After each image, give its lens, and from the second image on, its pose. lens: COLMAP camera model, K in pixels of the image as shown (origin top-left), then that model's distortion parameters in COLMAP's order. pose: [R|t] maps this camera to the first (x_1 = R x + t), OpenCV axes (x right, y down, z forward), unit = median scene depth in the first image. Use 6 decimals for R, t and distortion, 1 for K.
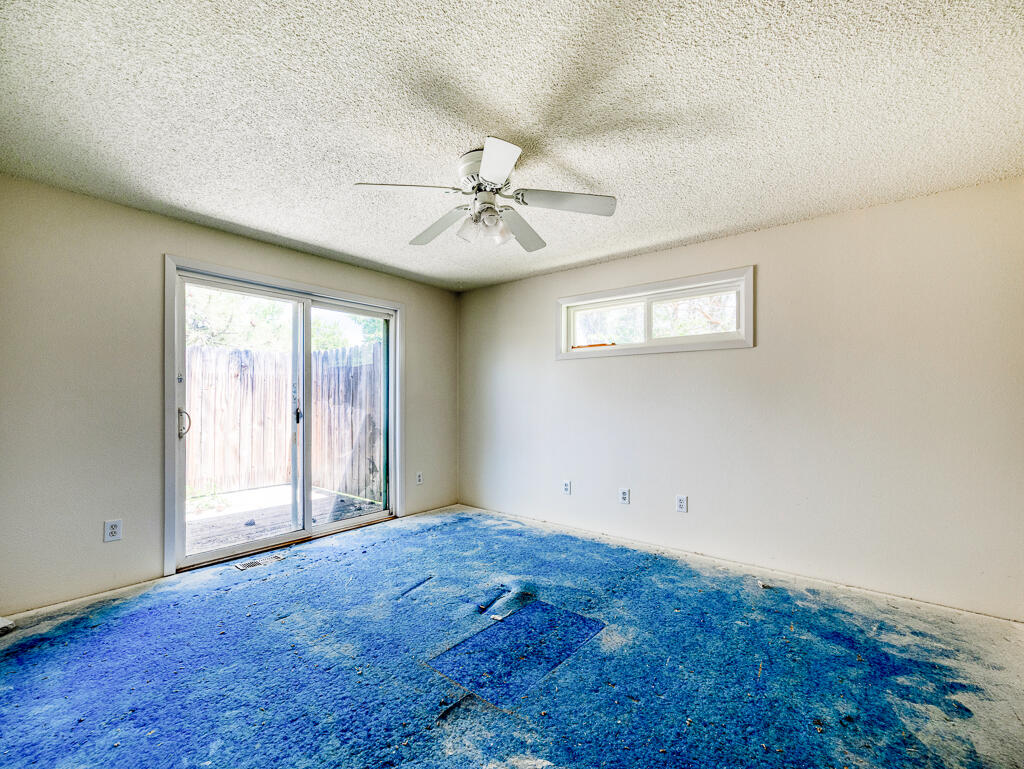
lens RADIAL K [[439.4, 0, 513.2], [0, 439.4, 390.1], [0, 0, 1]] dist [-0.002064, -0.000120]
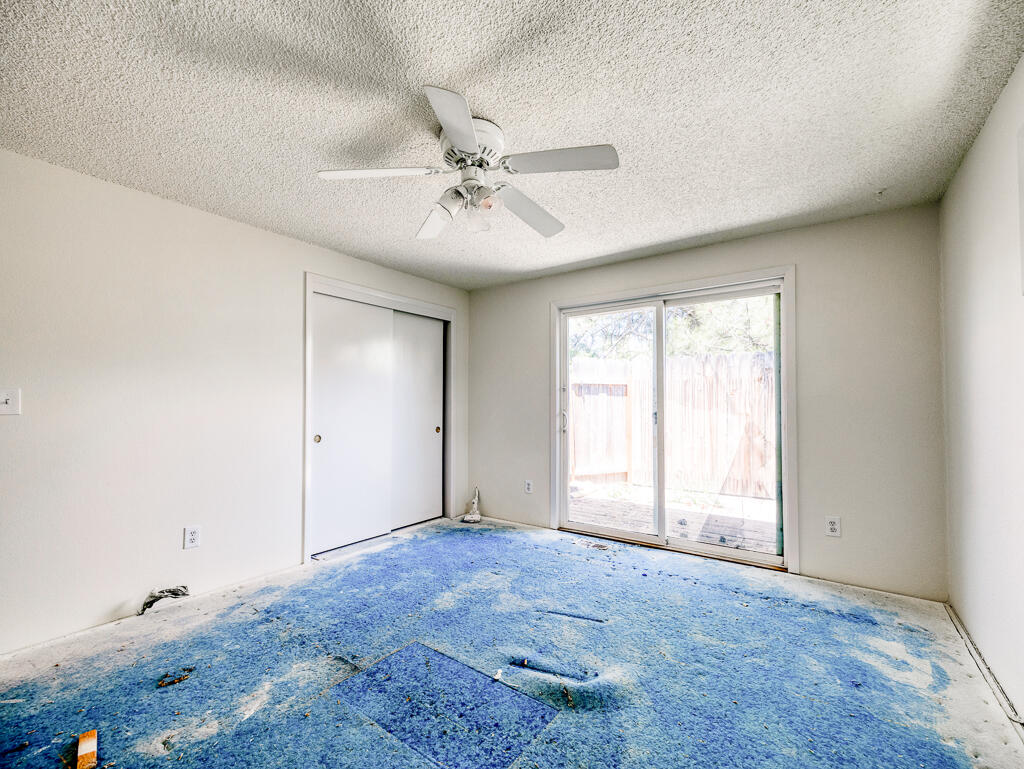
lens RADIAL K [[439.4, 0, 513.2], [0, 439.4, 390.1], [0, 0, 1]] dist [-0.002064, -0.000120]
pose [[0.063621, -0.033551, -0.997410, 0.579335], [0.023485, 0.999208, -0.032114, 0.017877], [0.997698, -0.021381, 0.064358, 0.729839]]
